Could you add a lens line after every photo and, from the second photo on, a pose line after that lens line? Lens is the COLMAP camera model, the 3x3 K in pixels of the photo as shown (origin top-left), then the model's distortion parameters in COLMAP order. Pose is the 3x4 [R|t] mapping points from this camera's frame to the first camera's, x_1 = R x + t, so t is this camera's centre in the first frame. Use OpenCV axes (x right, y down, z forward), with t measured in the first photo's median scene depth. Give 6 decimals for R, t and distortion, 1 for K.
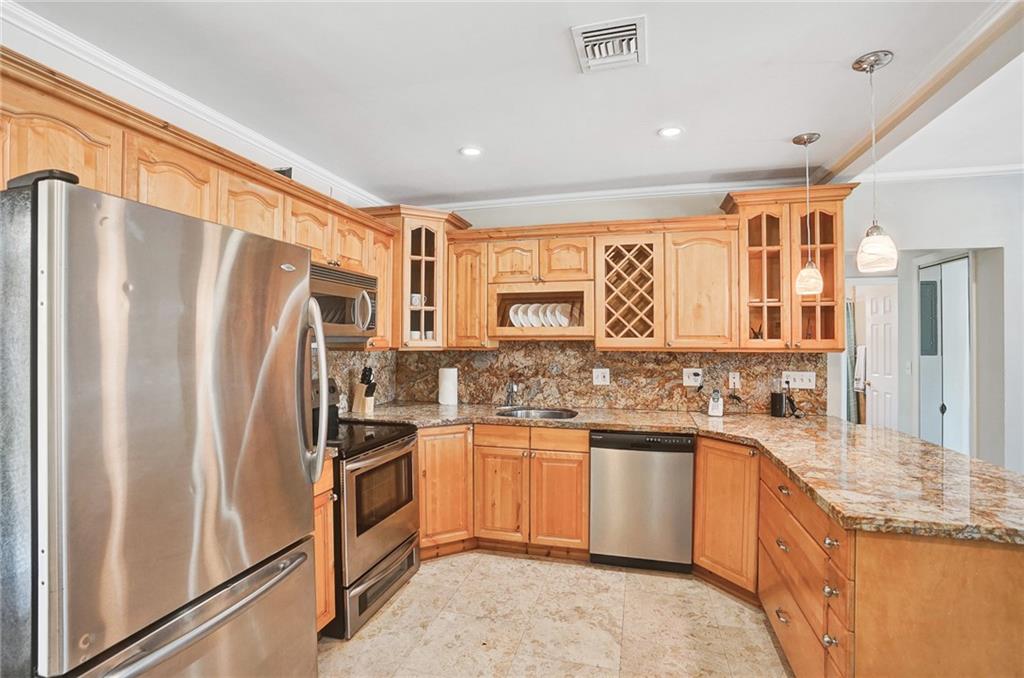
lens RADIAL K [[481.2, 0, 505.7], [0, 481.2, 336.2], [0, 0, 1]] dist [-0.063961, 0.022848]
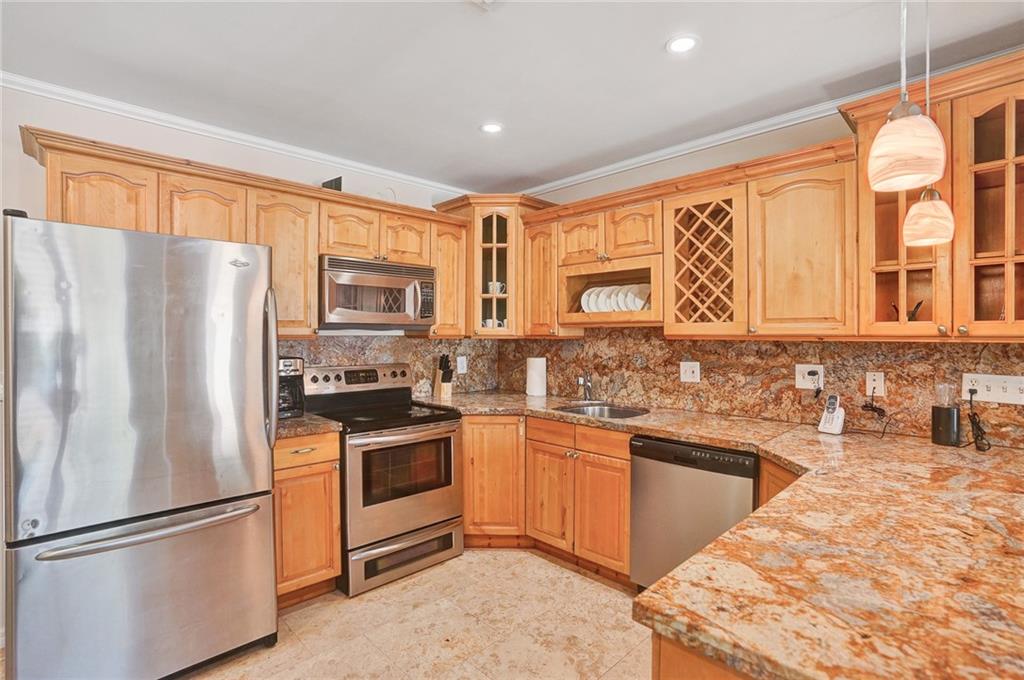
lens RADIAL K [[481.2, 0, 507.1], [0, 481.2, 337.0], [0, 0, 1]] dist [-0.063961, 0.022848]
pose [[0.861459, 0.001145, -0.507827, 0.395371], [0.005496, 0.999918, 0.011578, 0.016632], [0.507798, -0.012765, 0.861382, 0.173857]]
